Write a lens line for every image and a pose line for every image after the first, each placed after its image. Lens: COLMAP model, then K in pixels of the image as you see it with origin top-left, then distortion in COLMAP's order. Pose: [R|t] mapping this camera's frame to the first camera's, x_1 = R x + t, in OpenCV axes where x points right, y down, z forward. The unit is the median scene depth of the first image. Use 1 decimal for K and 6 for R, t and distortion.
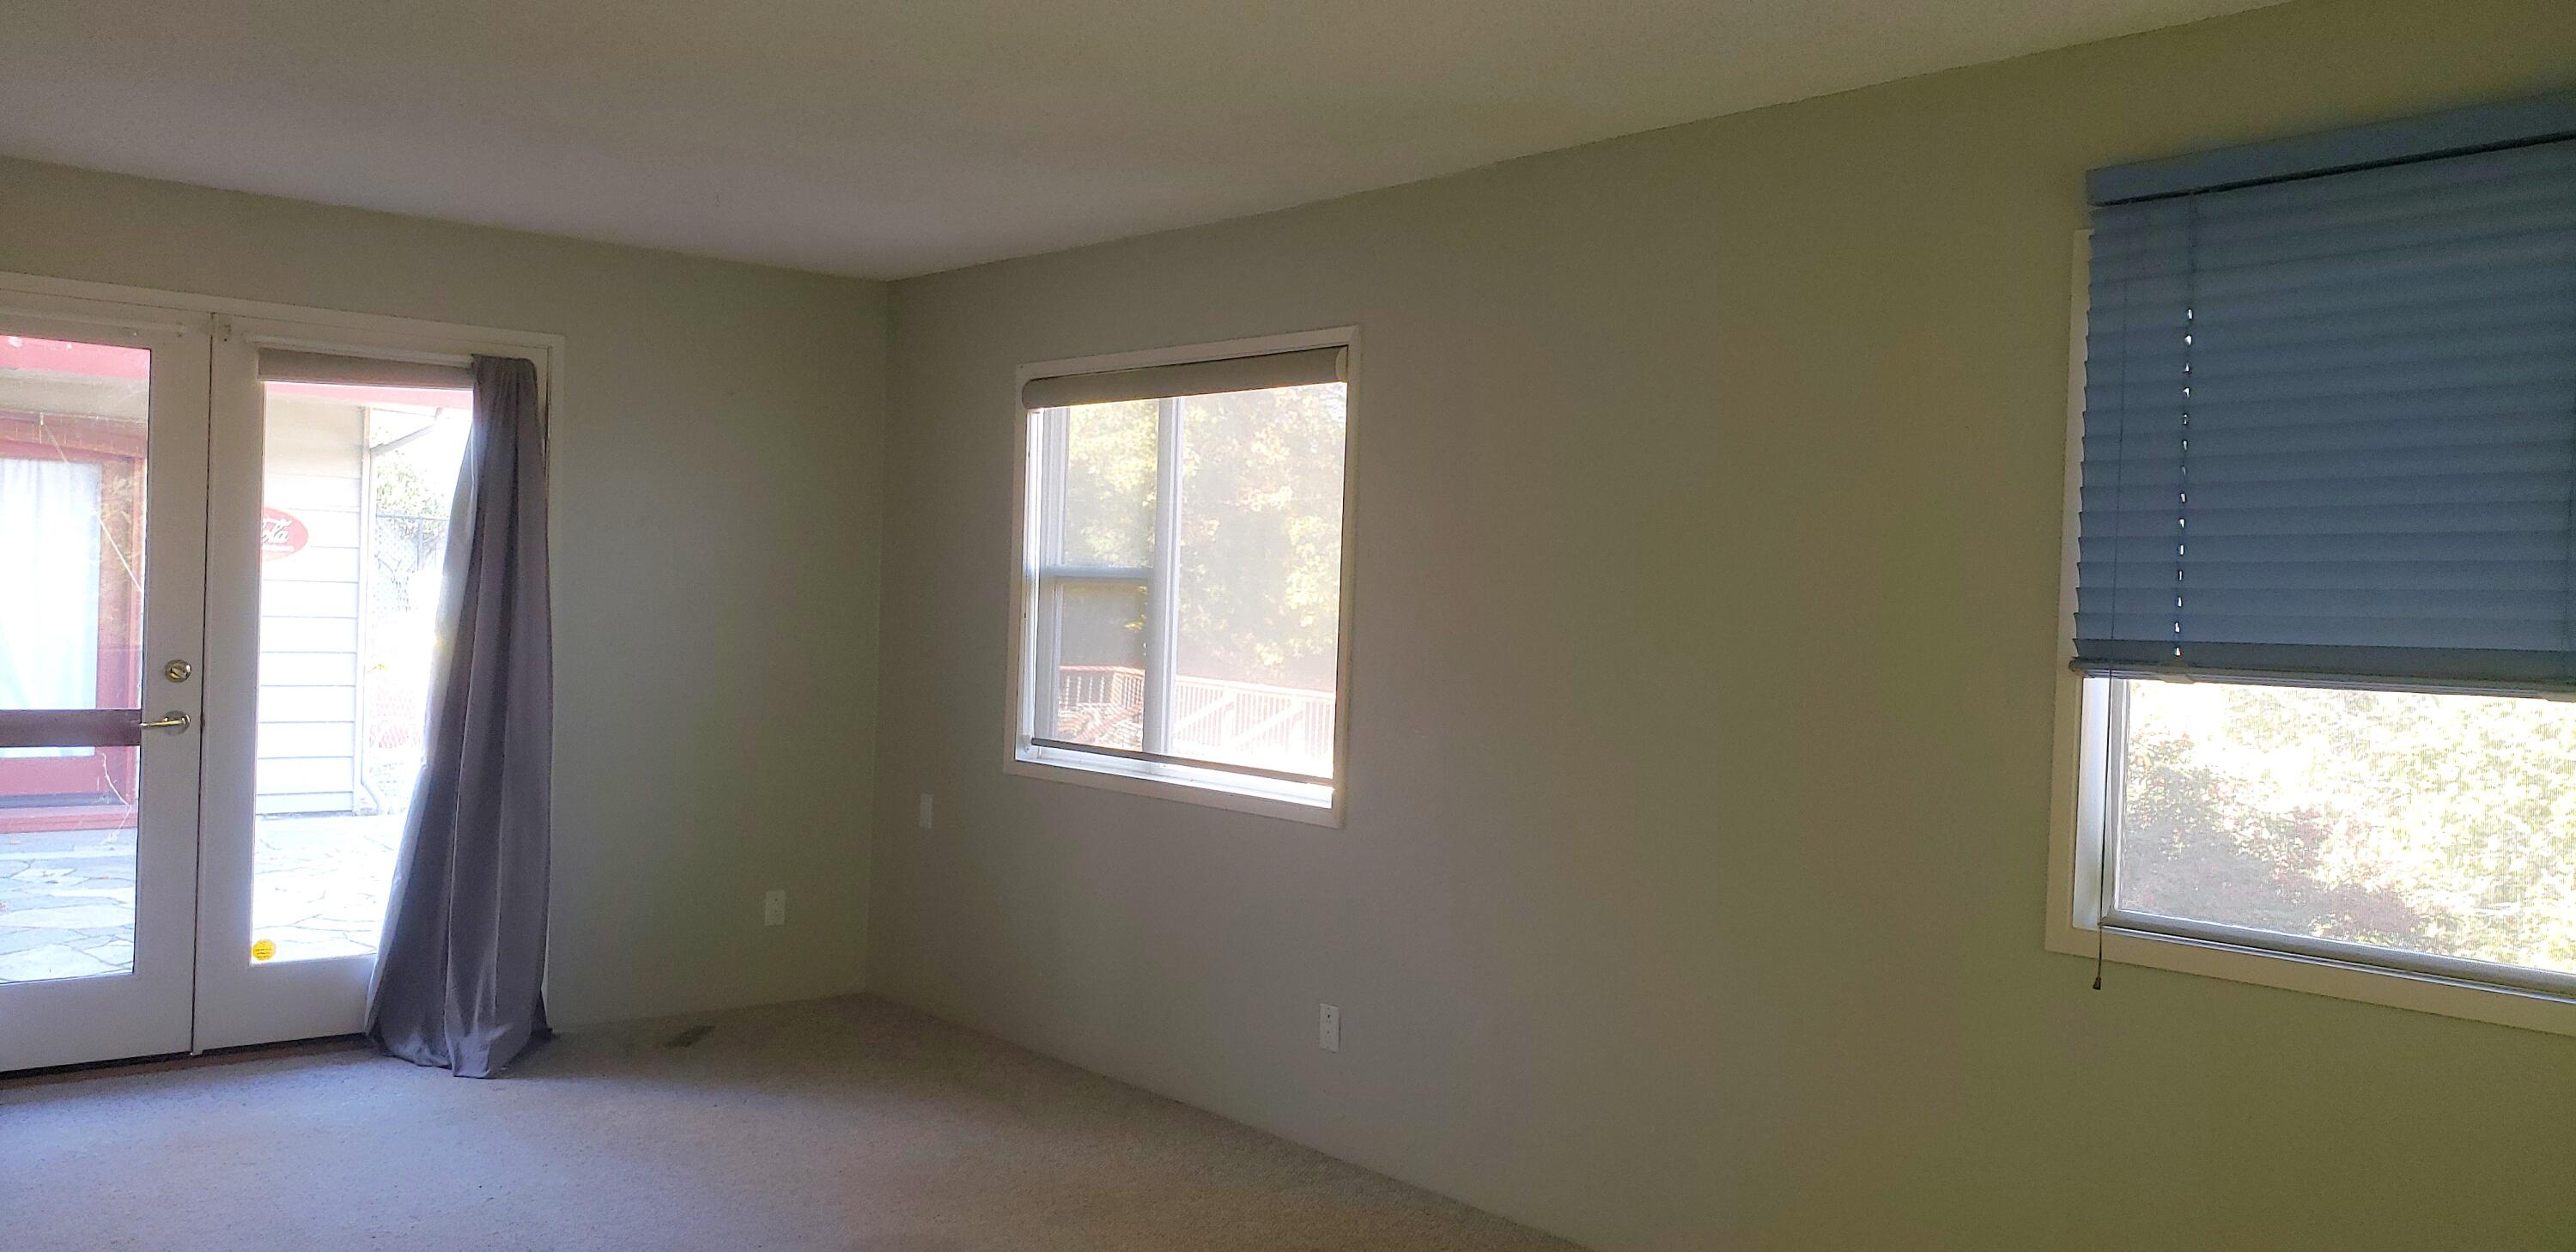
lens RADIAL K [[1961.9, 0, 1288.5], [0, 1961.9, 626.8], [0, 0, 1]] dist [0.001357, 0.000631]
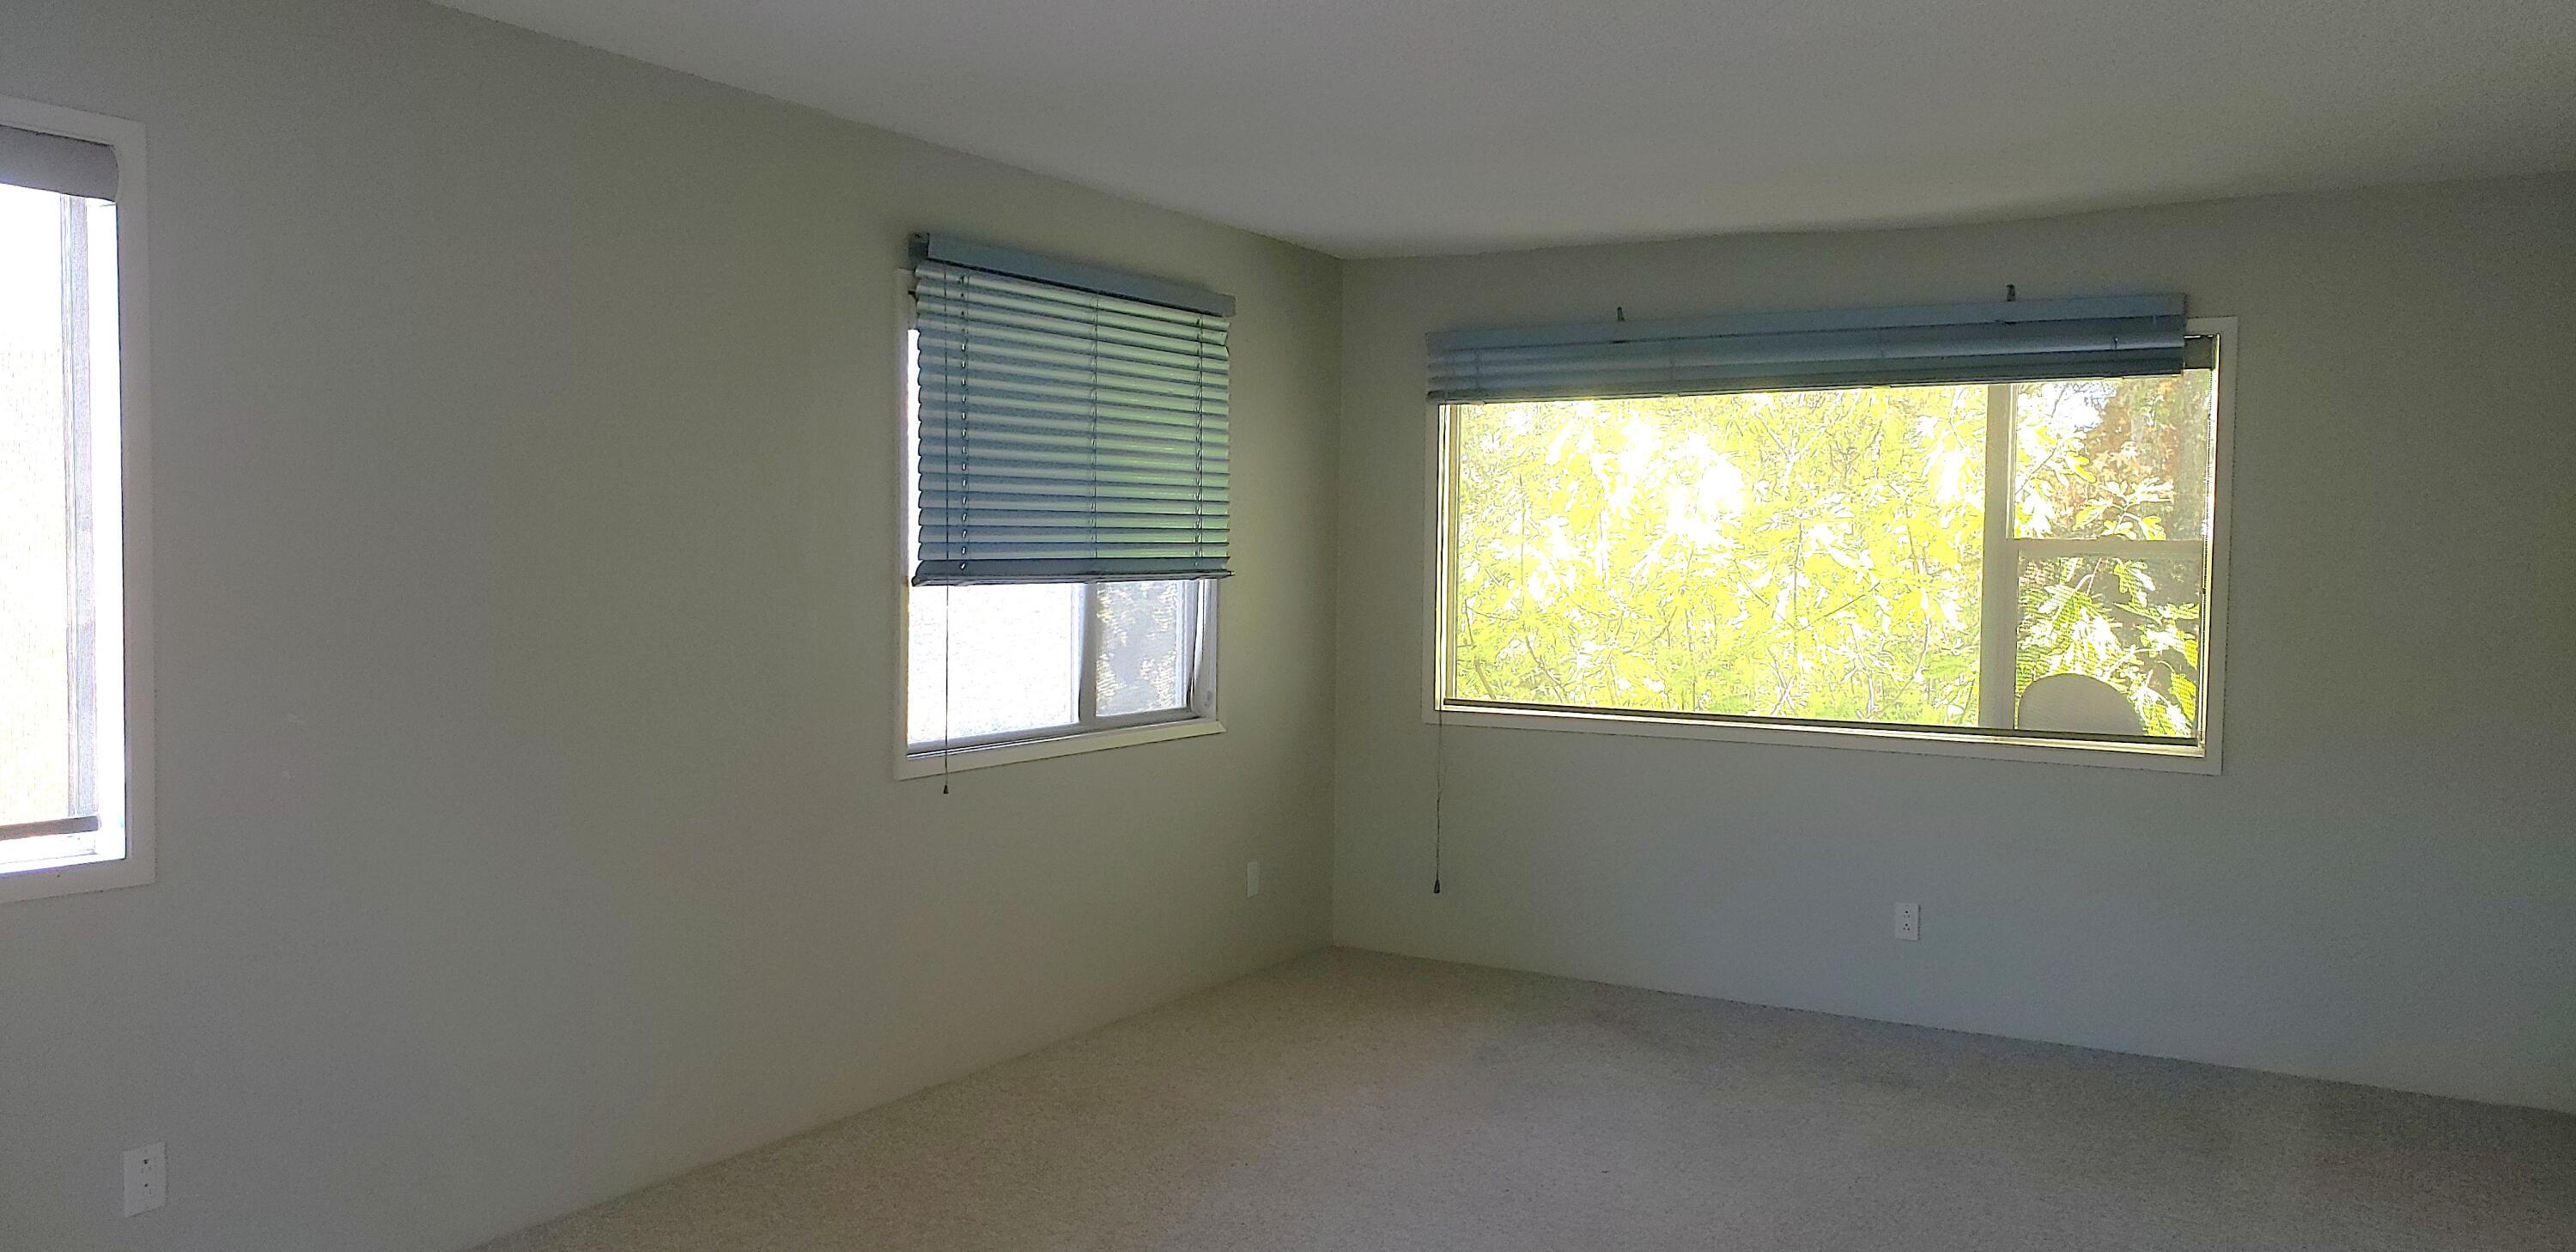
lens RADIAL K [[1961.9, 0, 1288.5], [0, 1961.9, 626.8], [0, 0, 1]] dist [0.001357, 0.000631]
pose [[-0.328427, -0.089175, 0.940310, -1.061543], [-0.016512, 0.995923, 0.088682, -0.078594], [-0.944385, 0.013600, -0.328560, 1.245227]]
